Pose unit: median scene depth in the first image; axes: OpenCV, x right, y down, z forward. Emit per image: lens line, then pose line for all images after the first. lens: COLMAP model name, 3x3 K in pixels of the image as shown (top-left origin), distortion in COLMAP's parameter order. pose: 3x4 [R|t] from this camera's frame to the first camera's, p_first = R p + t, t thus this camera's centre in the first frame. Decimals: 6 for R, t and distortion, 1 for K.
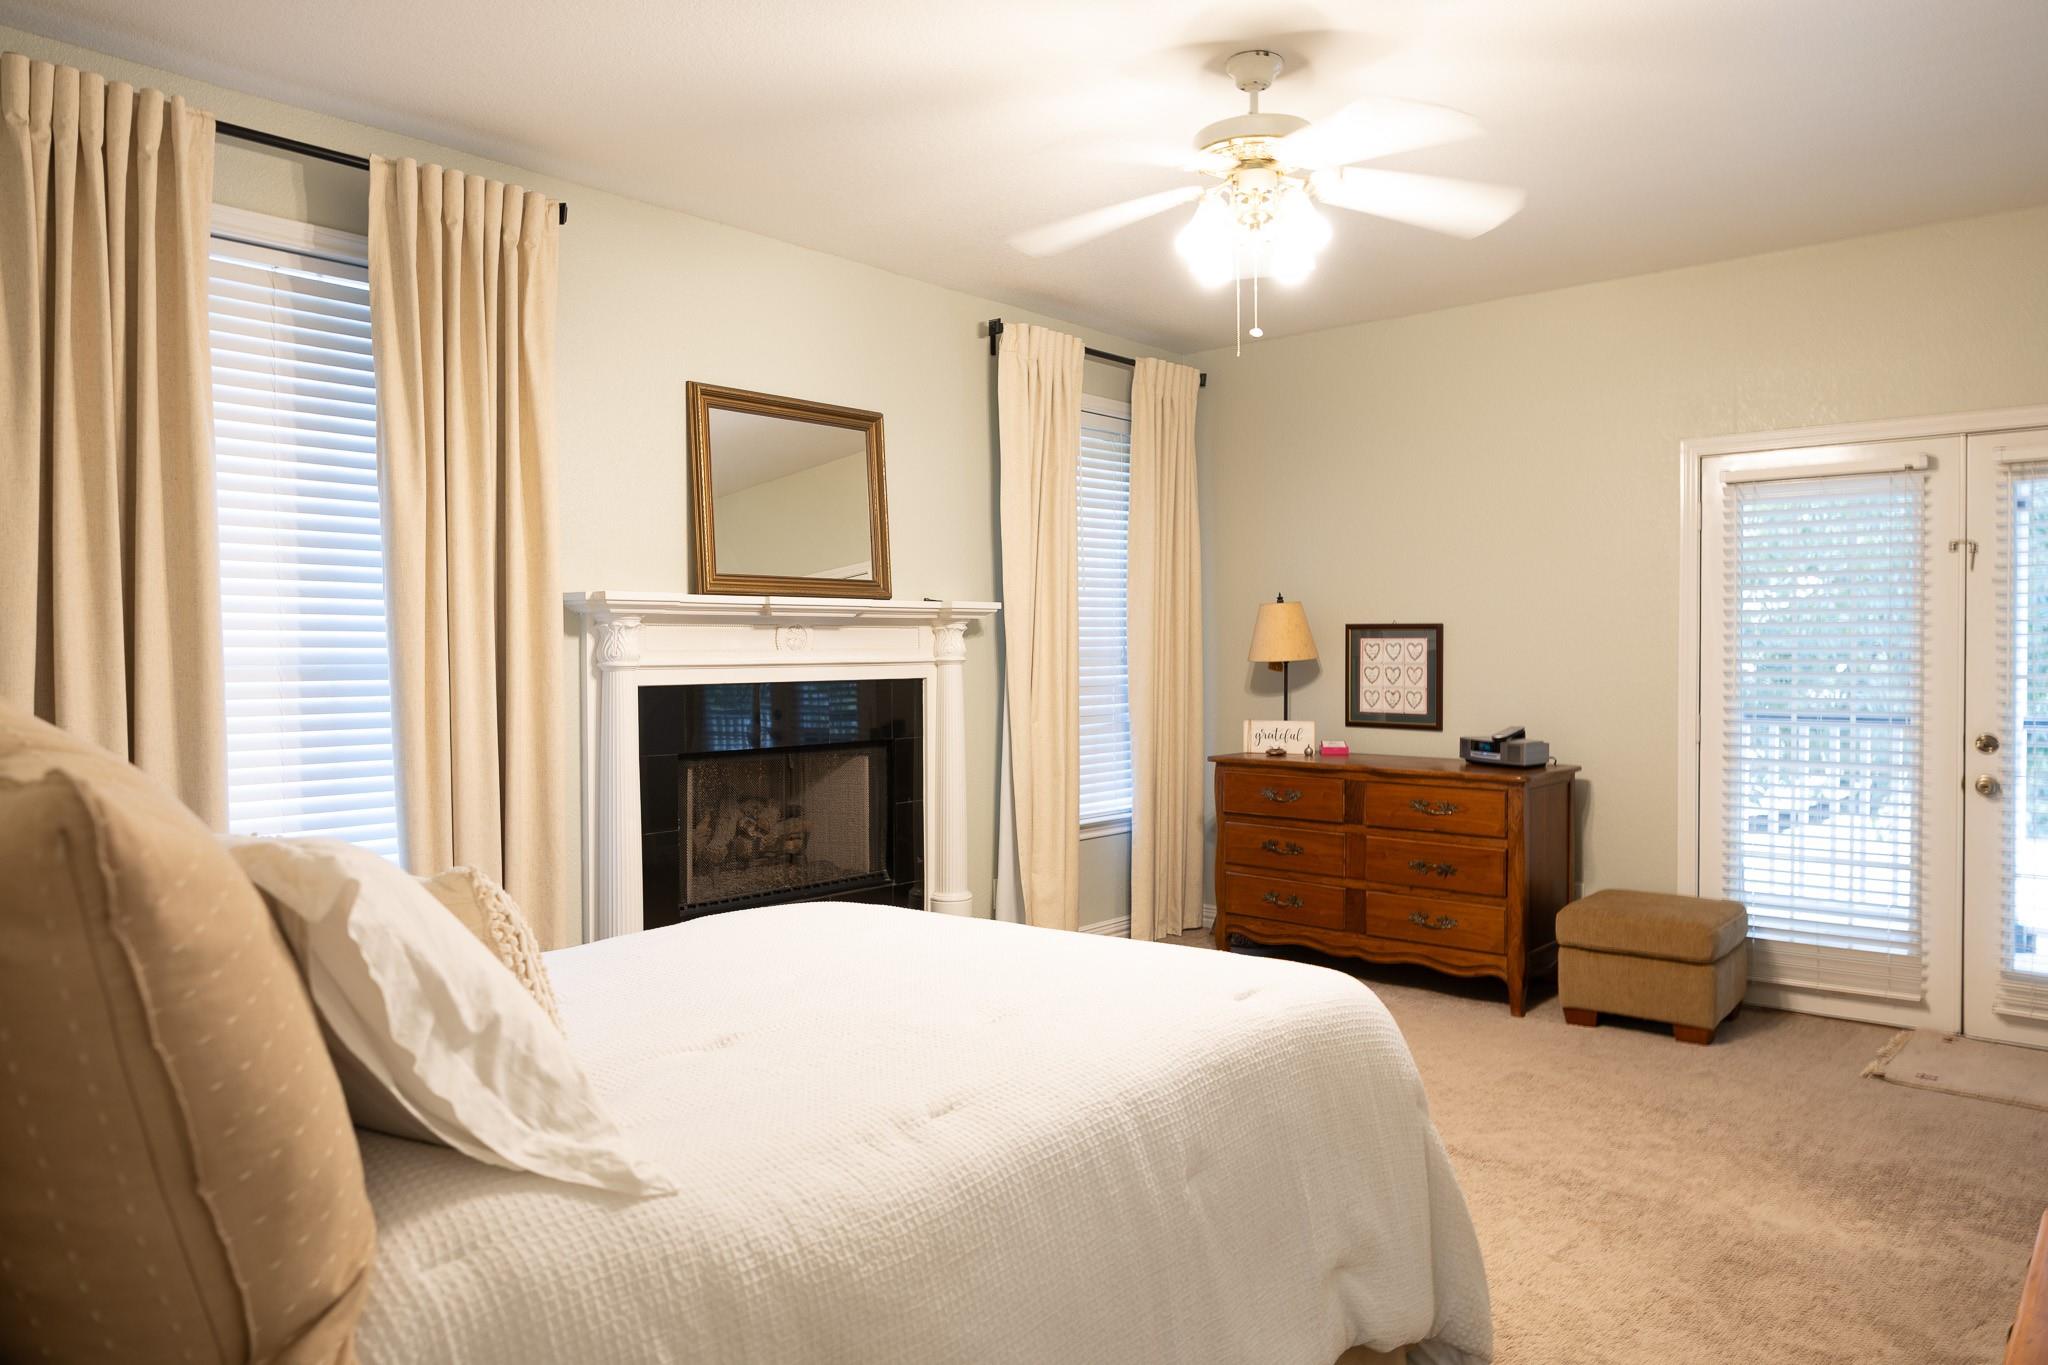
lens RADIAL K [[1382.8, 0, 1024.0], [0, 1382.8, 682.5], [0, 0, 1]] dist [0.003804, -0.002735]
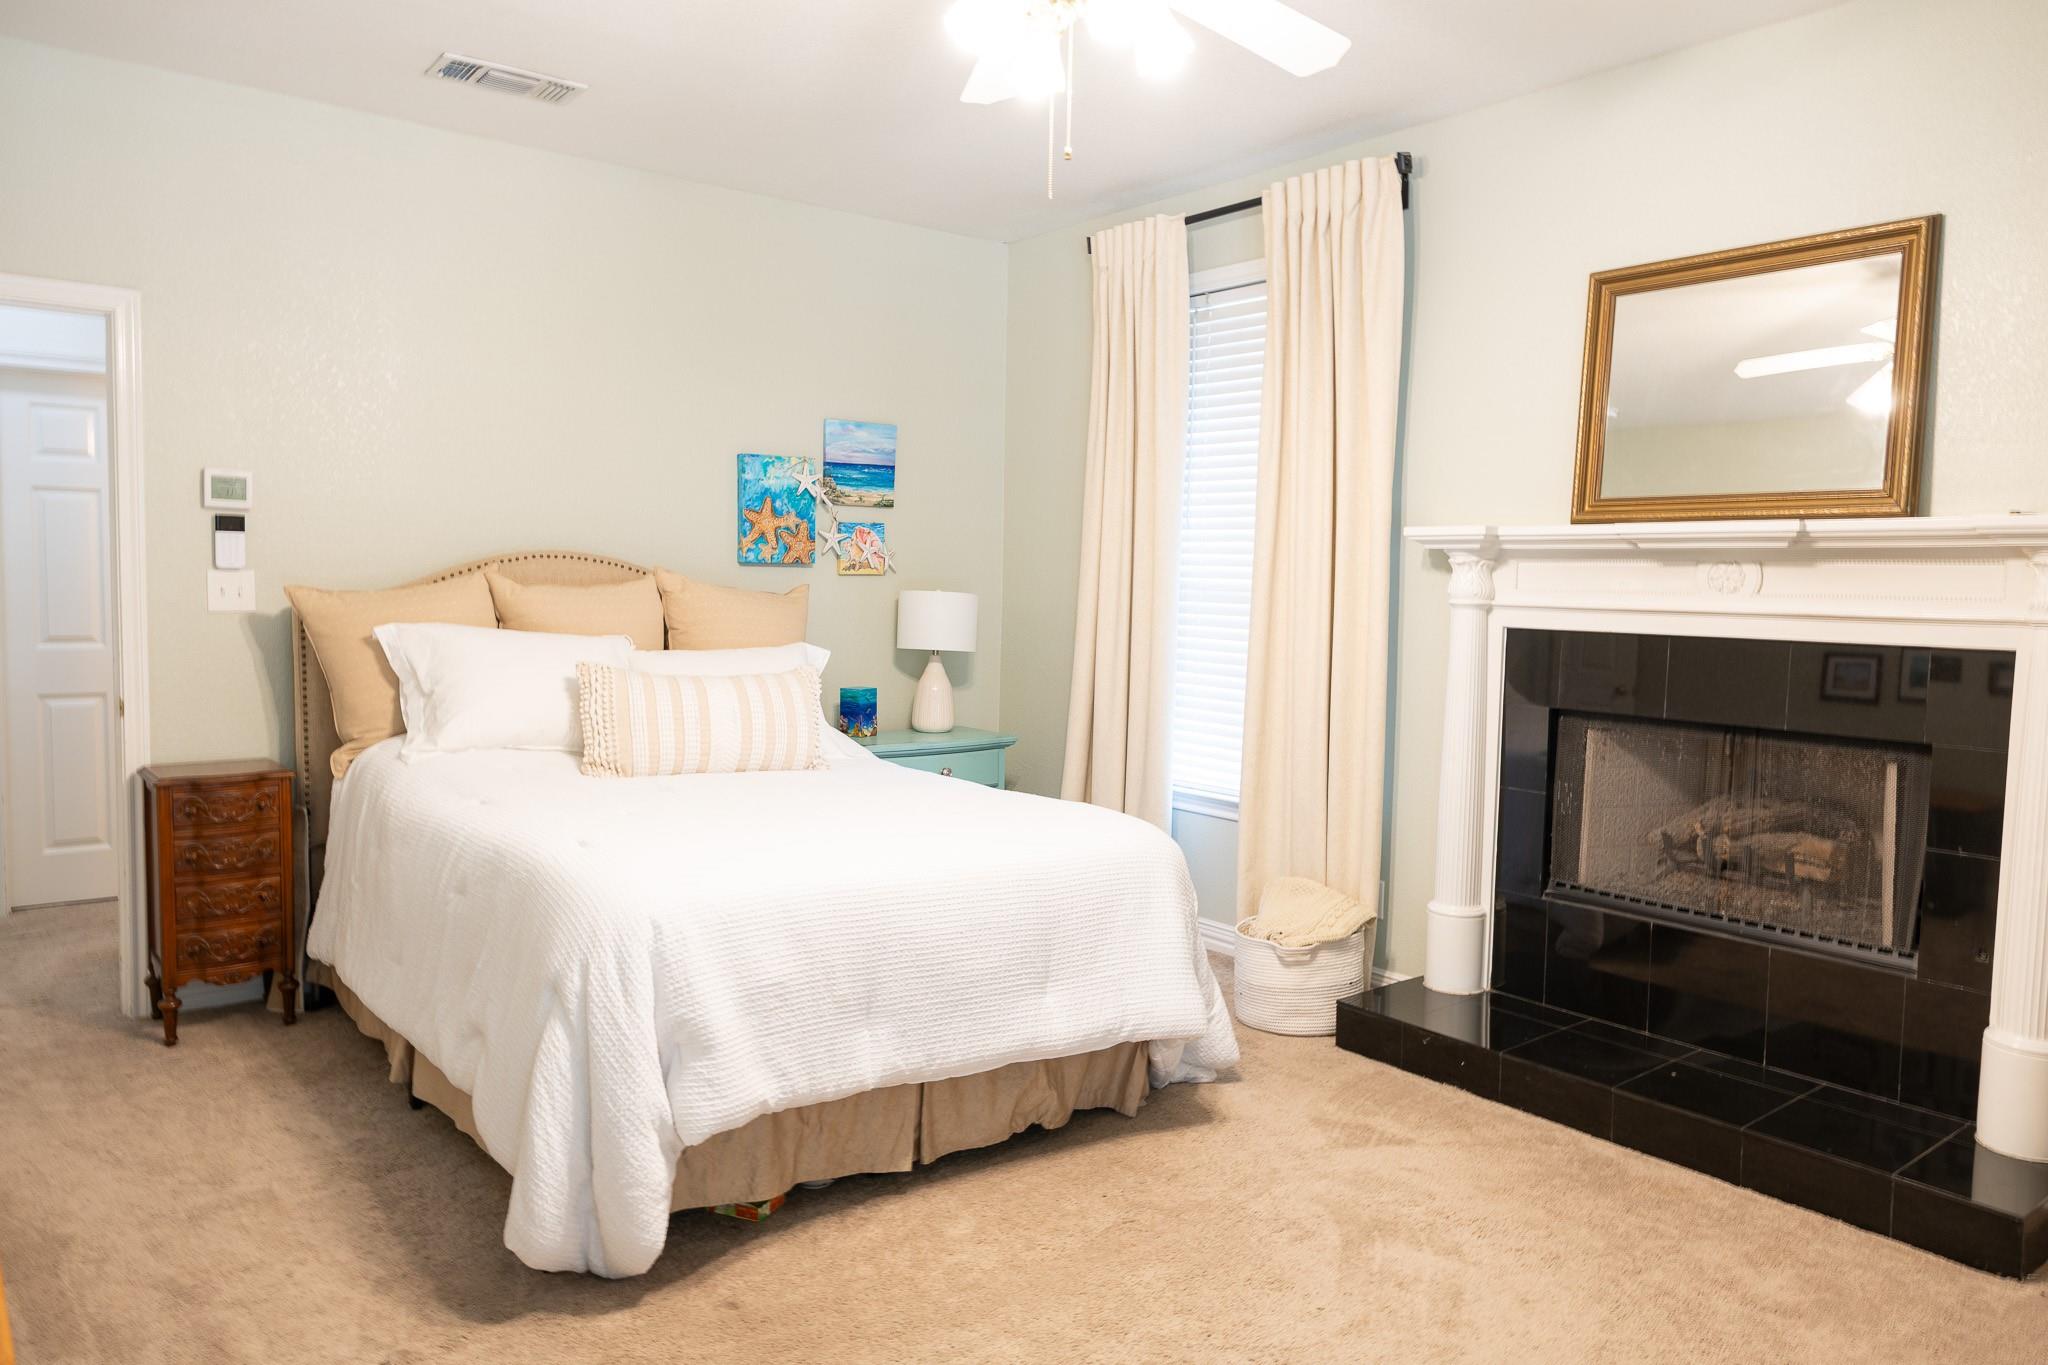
lens RADIAL K [[1389.0, 0, 1024.0], [0, 1389.0, 682.5], [0, 0, 1]] dist [0.001124, 0.005541]
pose [[-0.187580, 0.082692, -0.978762, 0.627710], [-0.035458, 0.995230, 0.090879, -0.030535], [0.981609, 0.051752, -0.183754, 0.766499]]
